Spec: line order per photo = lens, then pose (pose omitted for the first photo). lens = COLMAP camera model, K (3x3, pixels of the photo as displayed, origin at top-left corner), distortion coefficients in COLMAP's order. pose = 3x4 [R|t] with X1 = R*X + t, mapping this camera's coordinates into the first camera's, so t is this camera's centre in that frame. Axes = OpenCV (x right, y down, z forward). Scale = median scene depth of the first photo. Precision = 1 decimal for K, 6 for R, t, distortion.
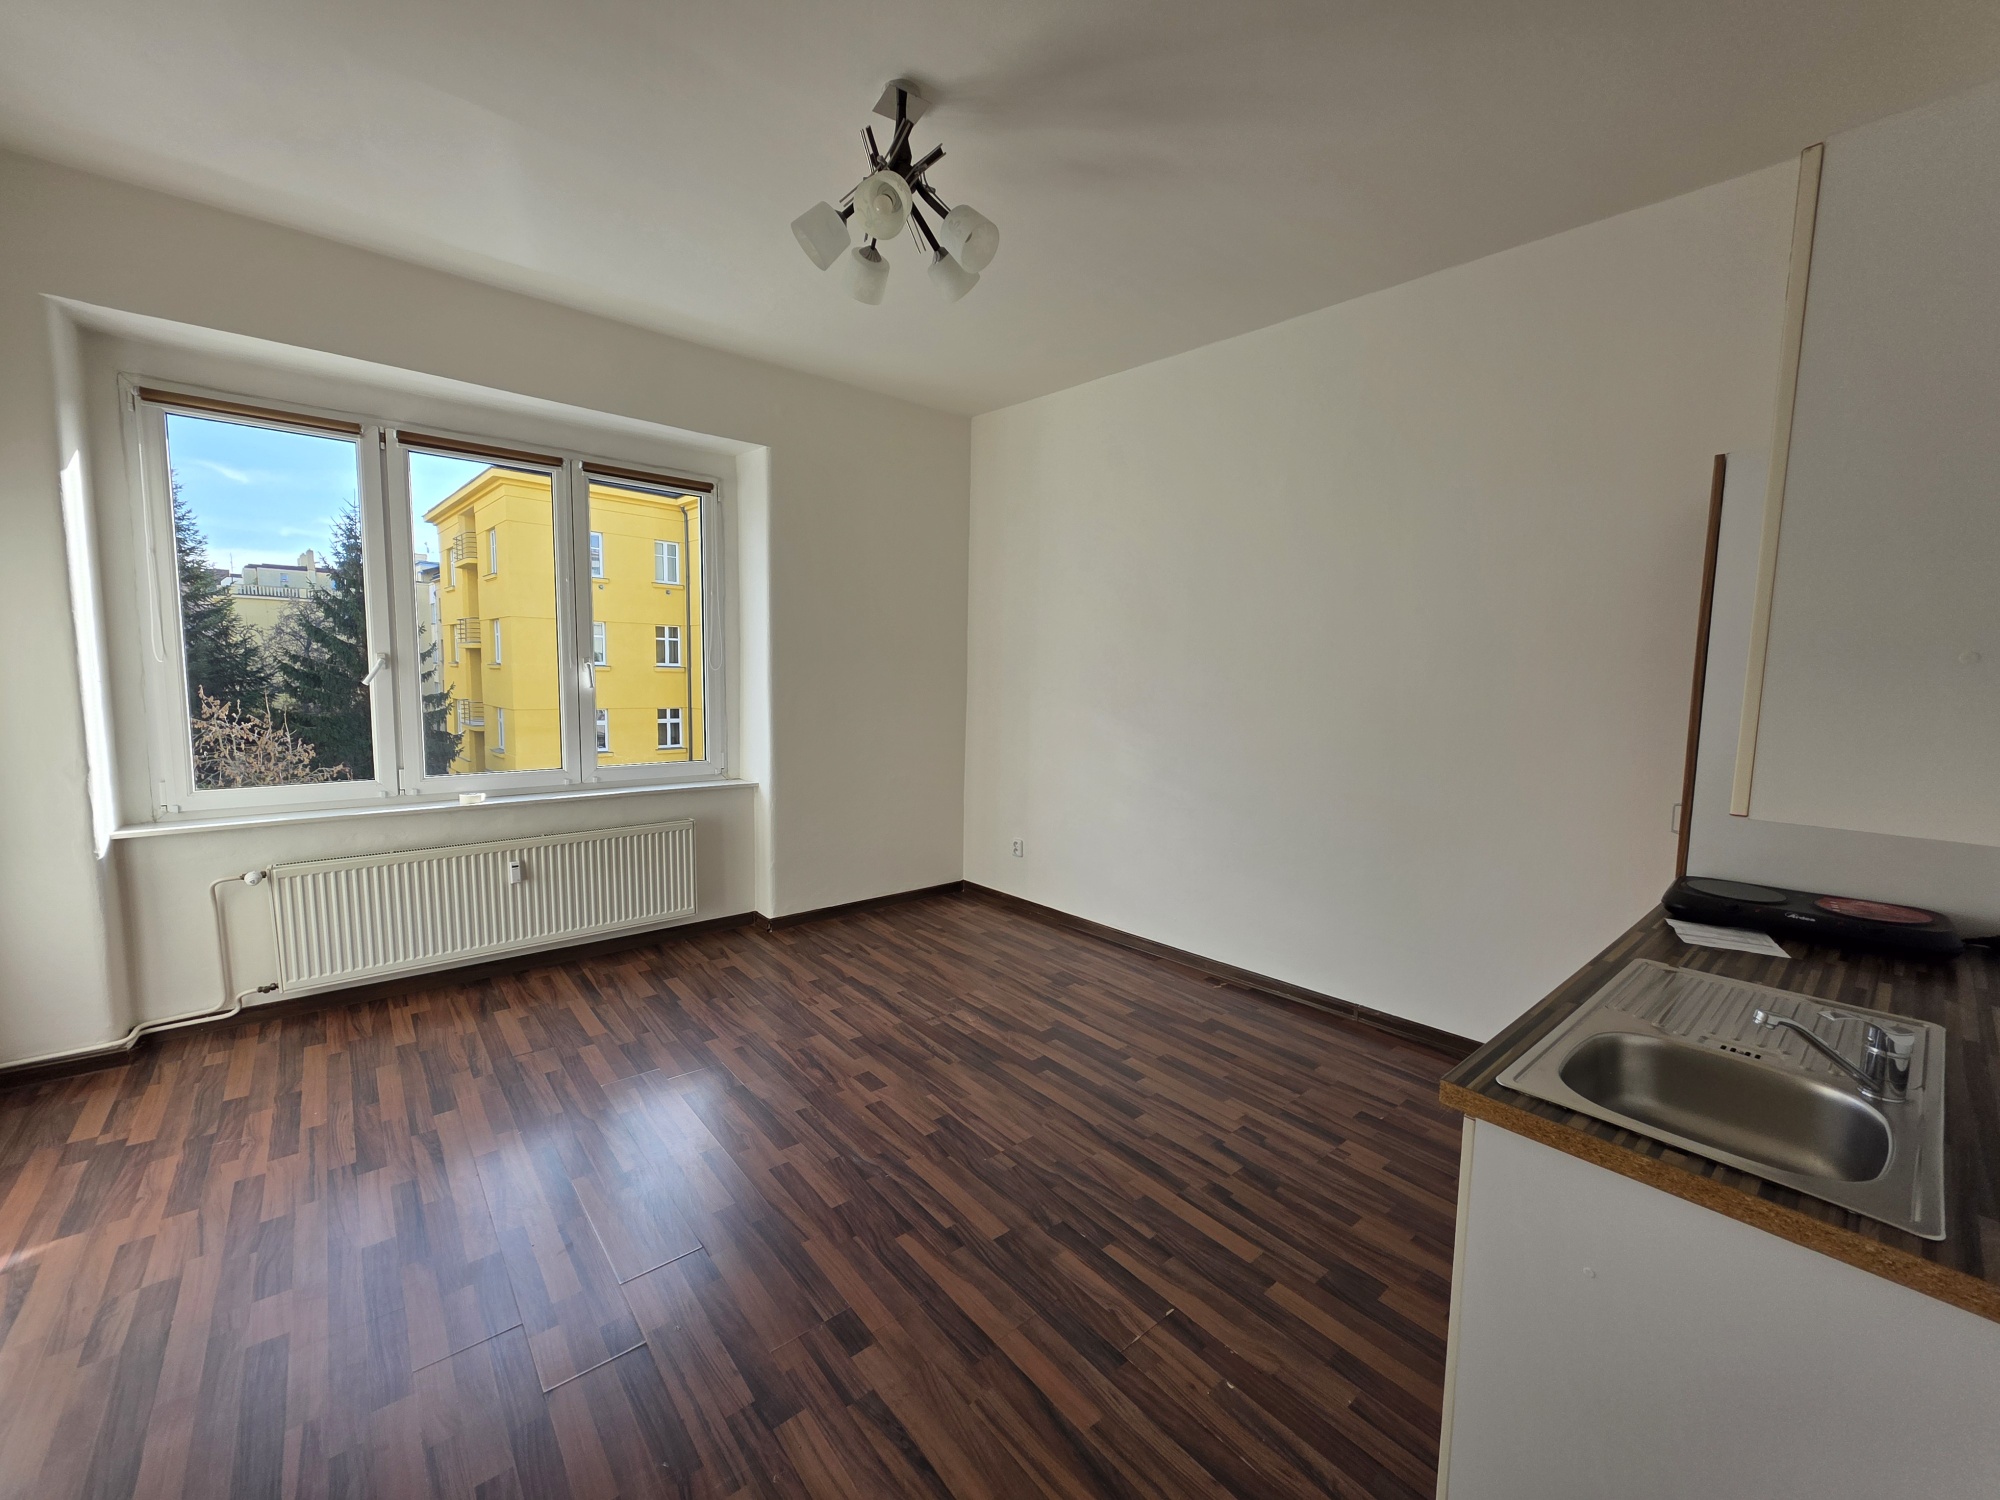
lens RADIAL K [[800.7, 0, 1009.1], [0, 800.7, 748.0], [0, 0, 1]] dist [0.004915, -0.001423]
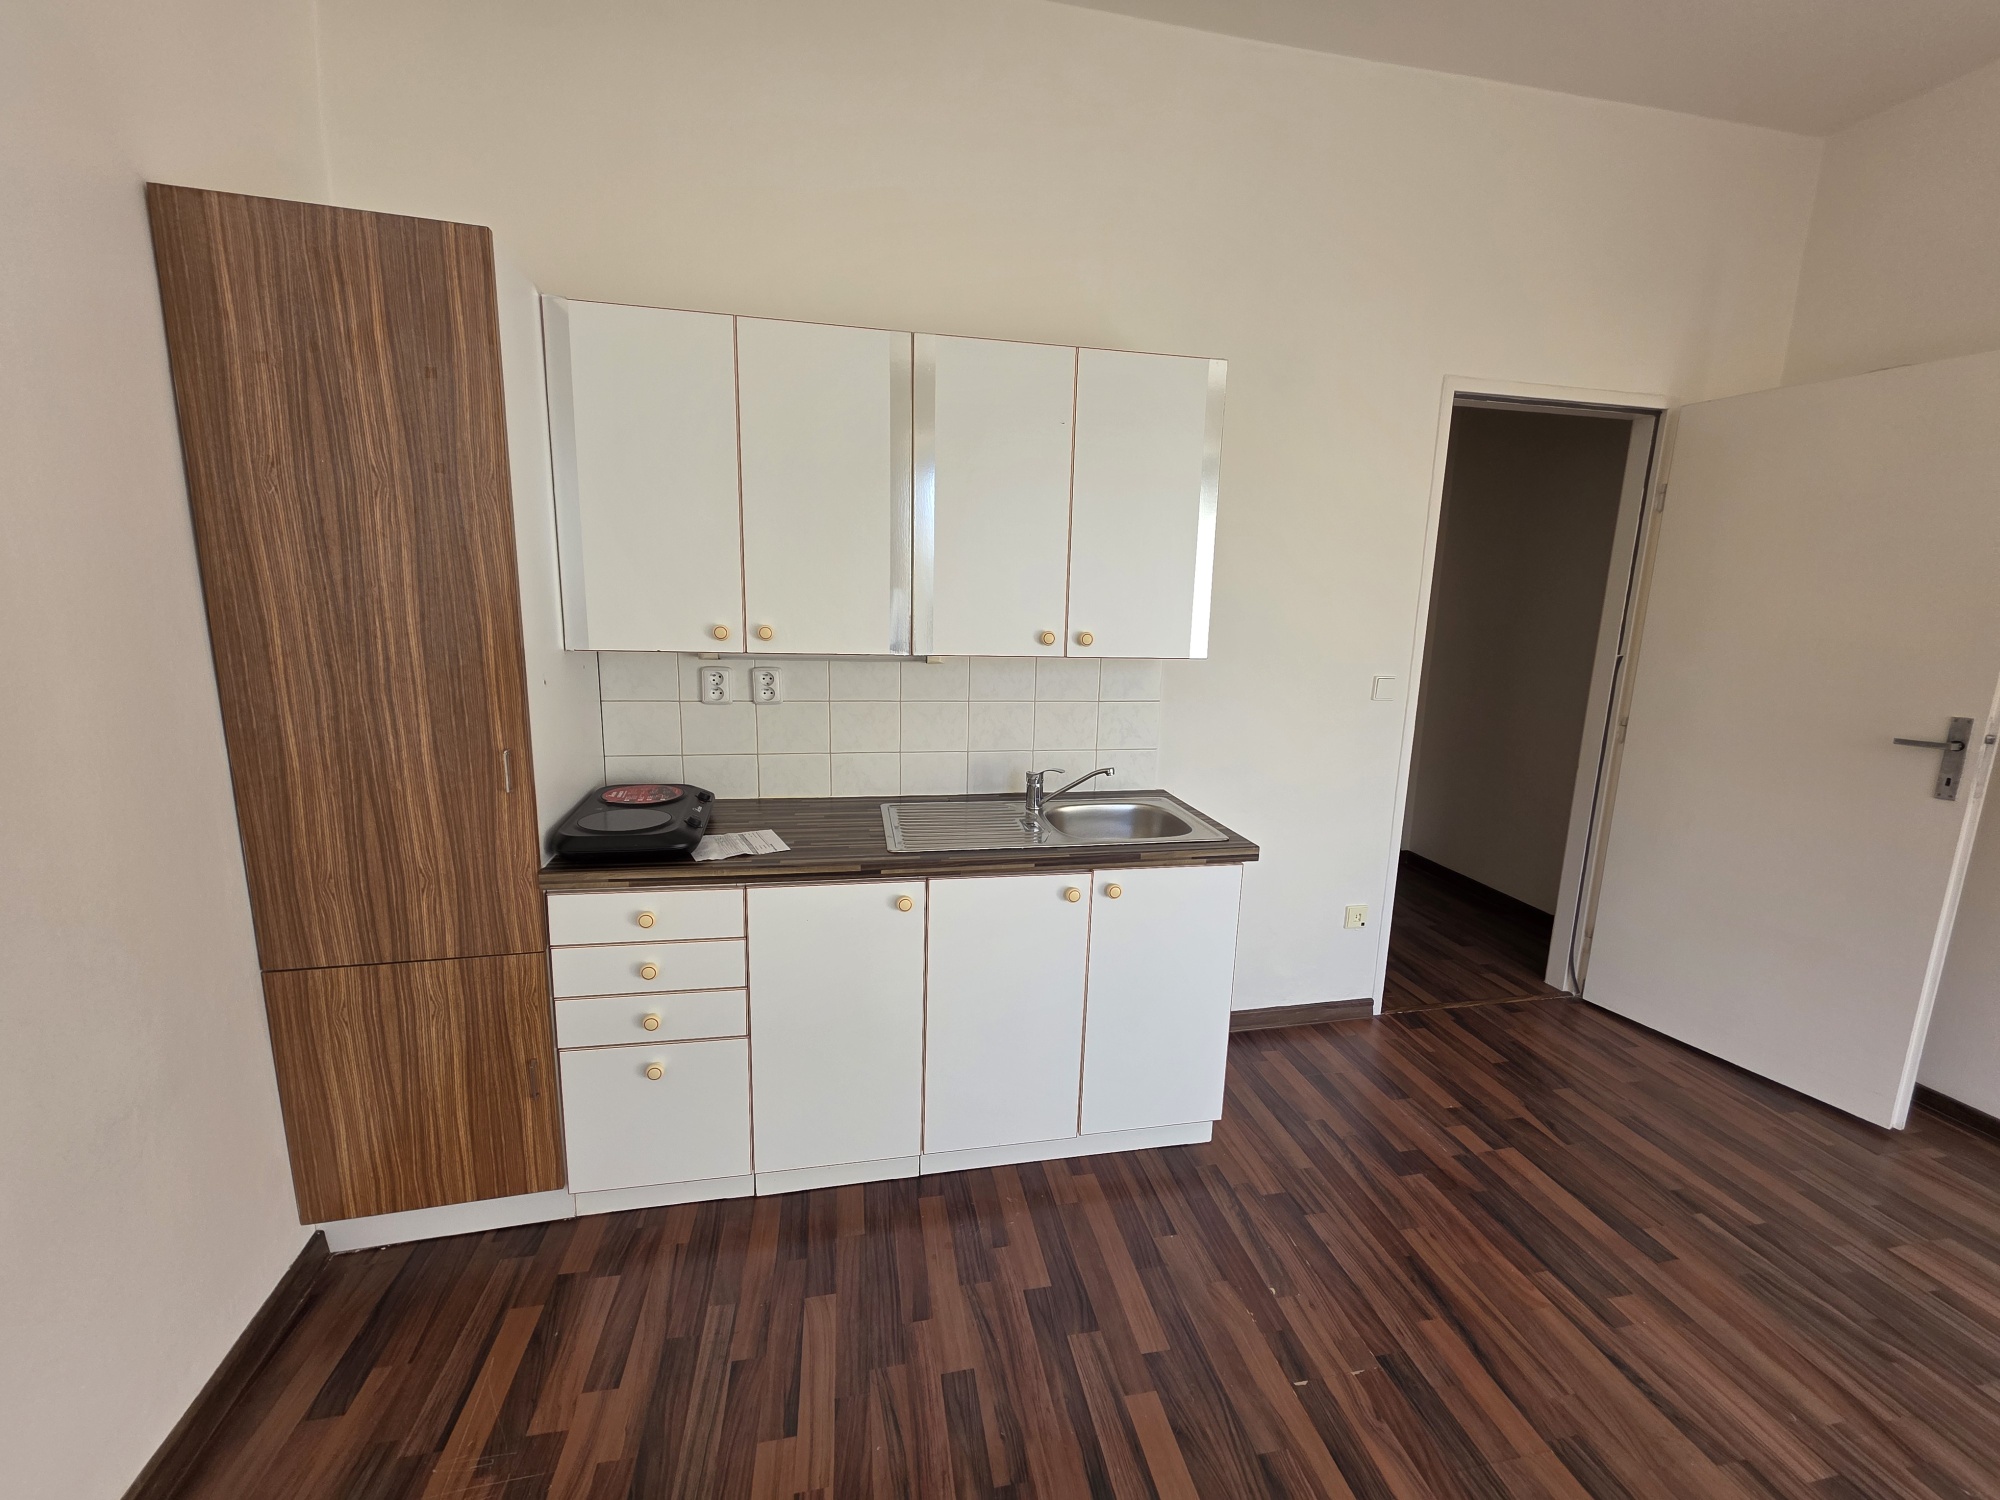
lens RADIAL K [[800.7, 0, 1003.2], [0, 800.7, 745.5], [0, 0, 1]] dist [0.004915, -0.001423]
pose [[-0.871863, -0.126735, 0.473068, 0.090452], [0.004767, 0.963695, 0.266961, -0.080763], [-0.489727, 0.235009, -0.839606, 0.948666]]
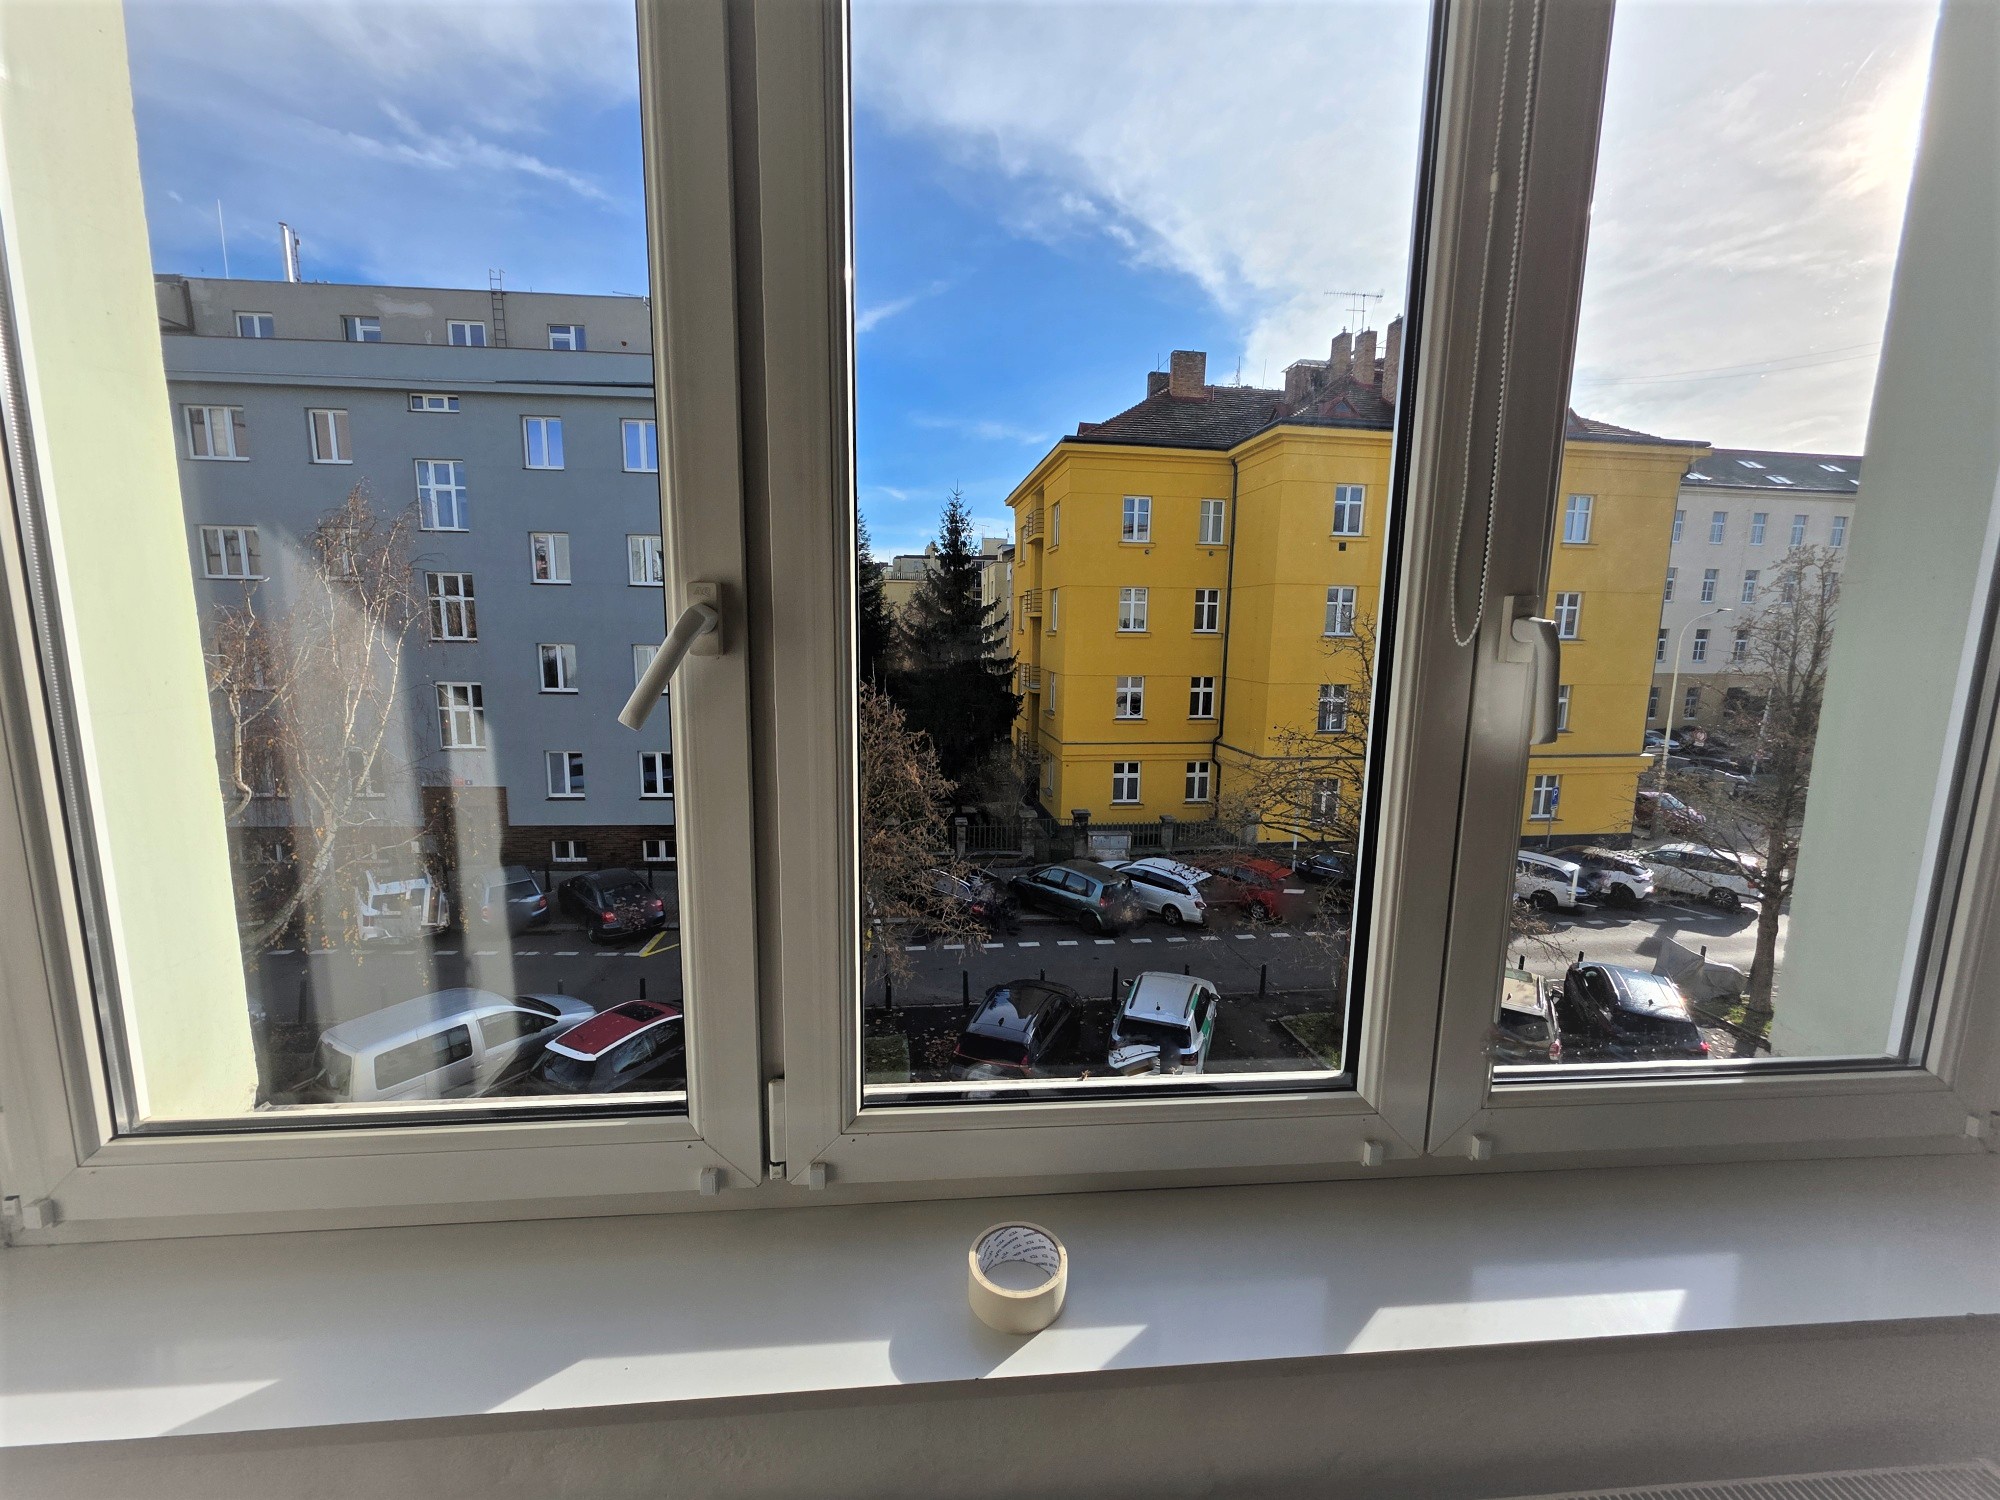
lens RADIAL K [[800.7, 0, 1000.8], [0, 800.7, 744.7], [0, 0, 1]] dist [0.004915, -0.001423]
pose [[0.809213, 0.075560, -0.582636, -0.607426], [-0.053250, 0.997046, 0.055345, -0.092506], [0.585097, -0.013760, 0.810846, 0.898598]]
